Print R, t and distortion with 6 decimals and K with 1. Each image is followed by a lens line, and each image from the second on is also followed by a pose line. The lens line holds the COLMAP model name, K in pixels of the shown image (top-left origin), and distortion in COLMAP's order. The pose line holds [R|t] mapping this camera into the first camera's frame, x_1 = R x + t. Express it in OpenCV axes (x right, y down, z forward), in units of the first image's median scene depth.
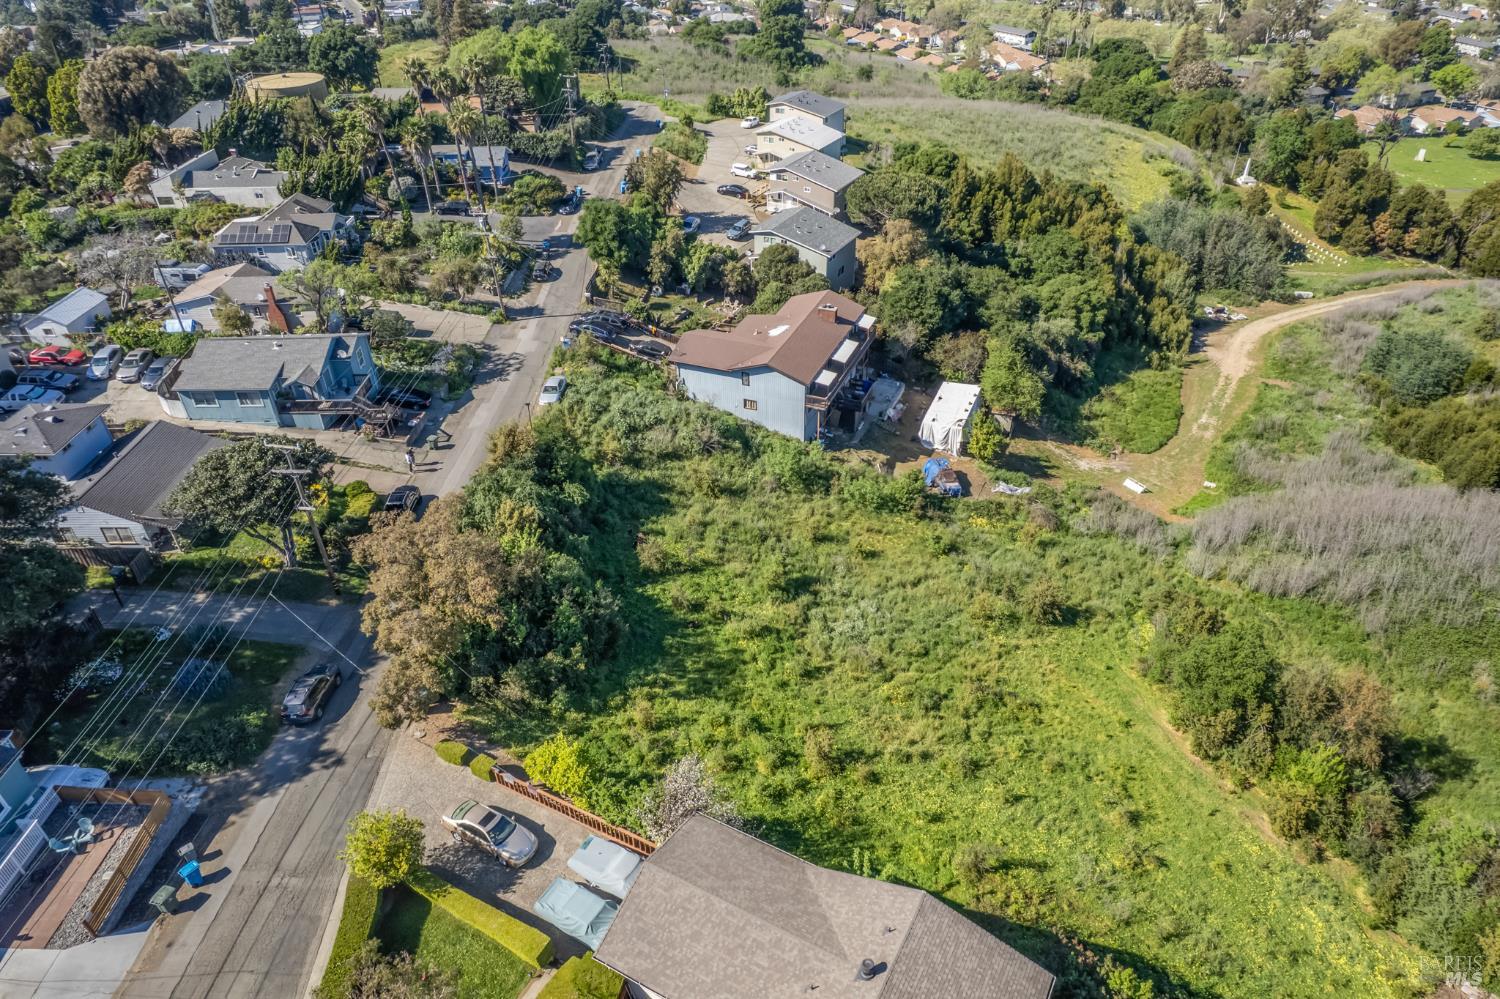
lens RADIAL K [[964.4, 0, 755.2], [0, 964.4, 500.7], [0, 0, 1]] dist [-0.071059, 0.057591]
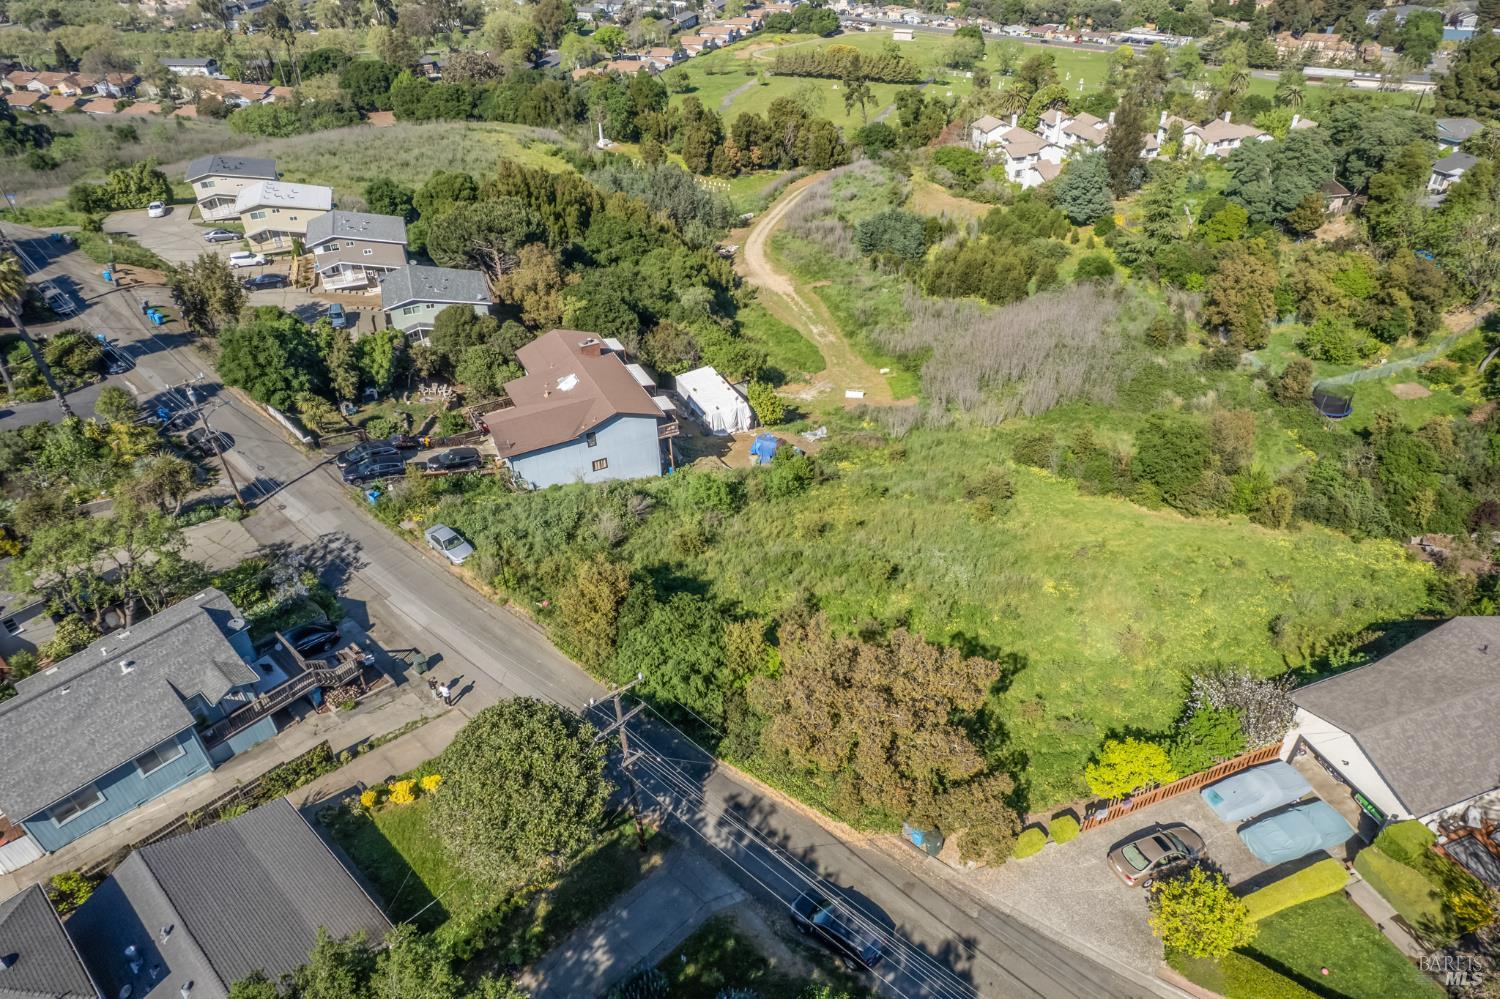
lens RADIAL K [[964.4, 0, 755.2], [0, 964.4, 500.7], [0, 0, 1]] dist [-0.071059, 0.057591]
pose [[0.662688, -0.439461, 0.606398, -0.434767], [0.442596, 0.883005, 0.156238, -0.135197], [-0.604113, 0.164852, 0.779661, 0.195514]]
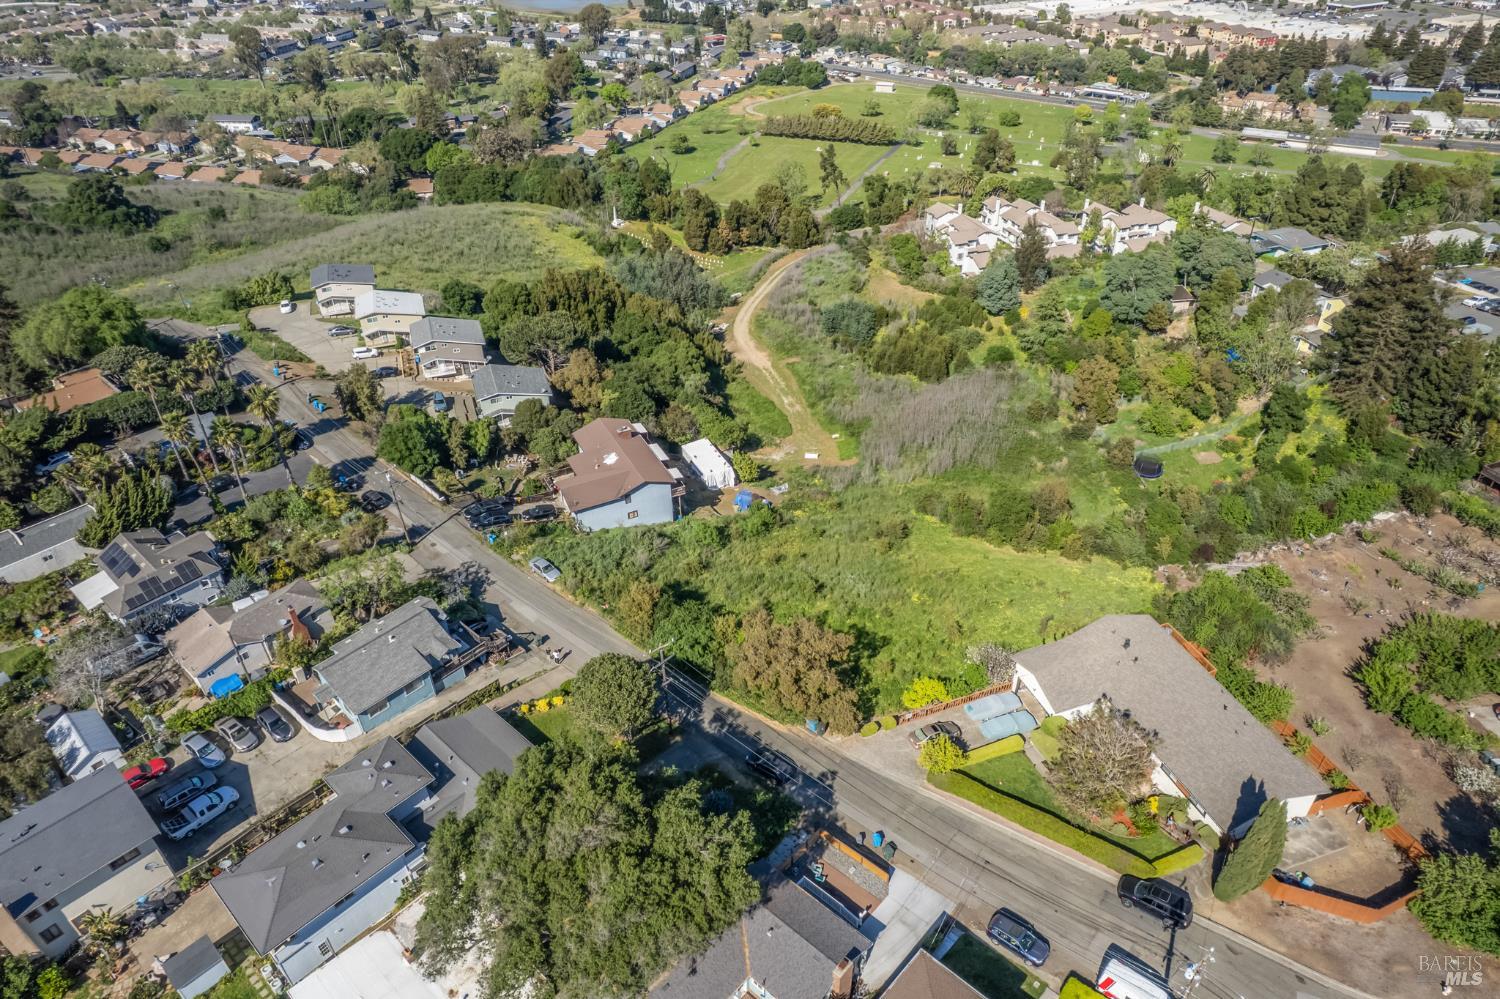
lens RADIAL K [[964.4, 0, 755.2], [0, 964.4, 500.7], [0, 0, 1]] dist [-0.071059, 0.057591]
pose [[0.661151, -0.431028, 0.614080, -0.663249], [0.437361, 0.886462, 0.151328, -0.228883], [-0.609585, 0.168524, 0.774600, -0.152630]]
